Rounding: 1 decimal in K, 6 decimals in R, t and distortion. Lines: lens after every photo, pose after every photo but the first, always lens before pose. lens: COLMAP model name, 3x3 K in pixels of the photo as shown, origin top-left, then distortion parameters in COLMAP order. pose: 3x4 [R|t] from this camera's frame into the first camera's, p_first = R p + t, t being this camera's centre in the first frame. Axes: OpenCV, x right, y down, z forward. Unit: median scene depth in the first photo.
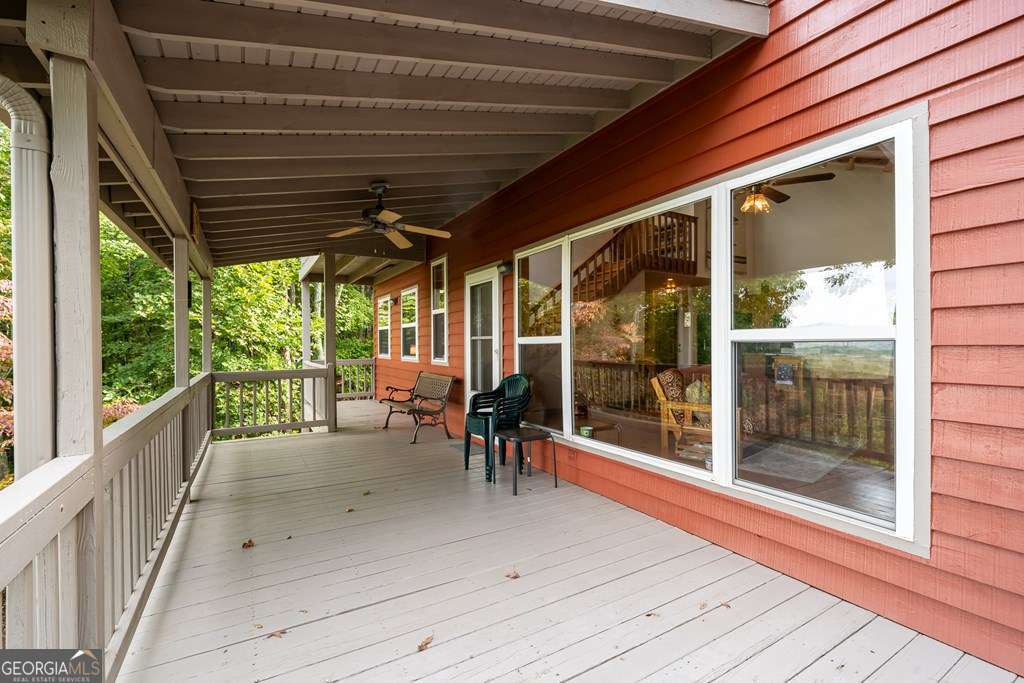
lens RADIAL K [[453.1, 0, 516.8], [0, 453.1, 344.6], [0, 0, 1]] dist [0.000146, 0.000109]
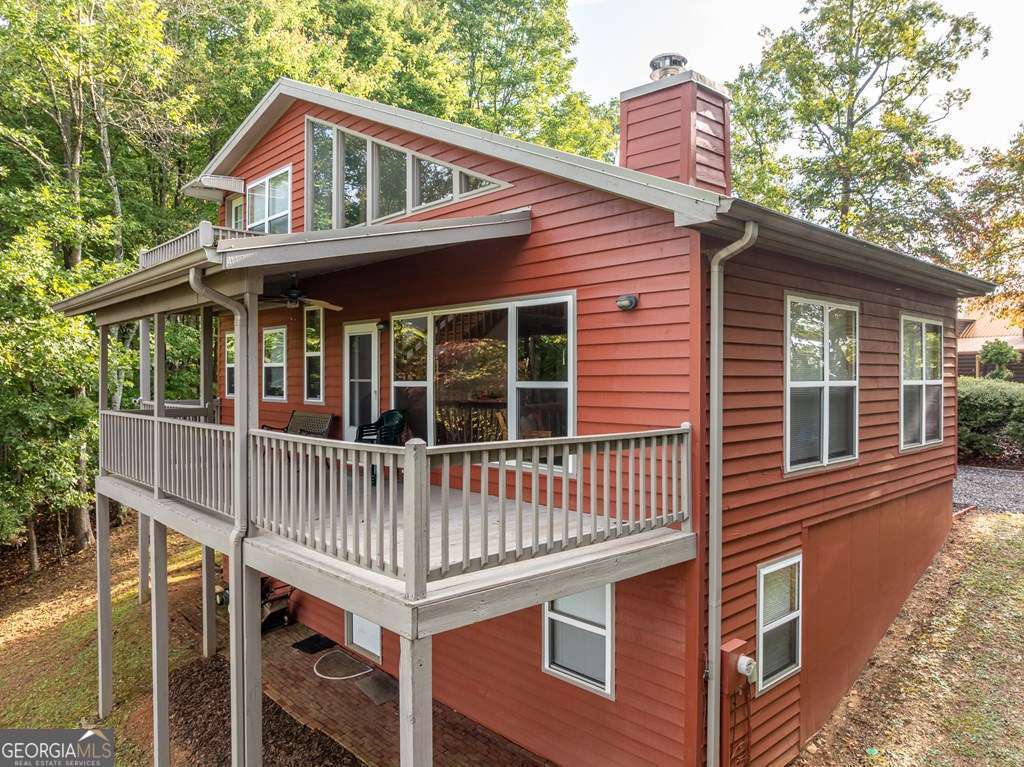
lens RADIAL K [[711.5, 0, 511.0], [0, 711.5, 385.1], [0, 0, 1]] dist [0.000259, 0.000008]
pose [[0.978768, 0.004817, 0.204912, -0.082635], [-0.006162, 0.999963, 0.005928, -0.018291], [-0.204876, -0.007065, 0.978762, -1.017010]]
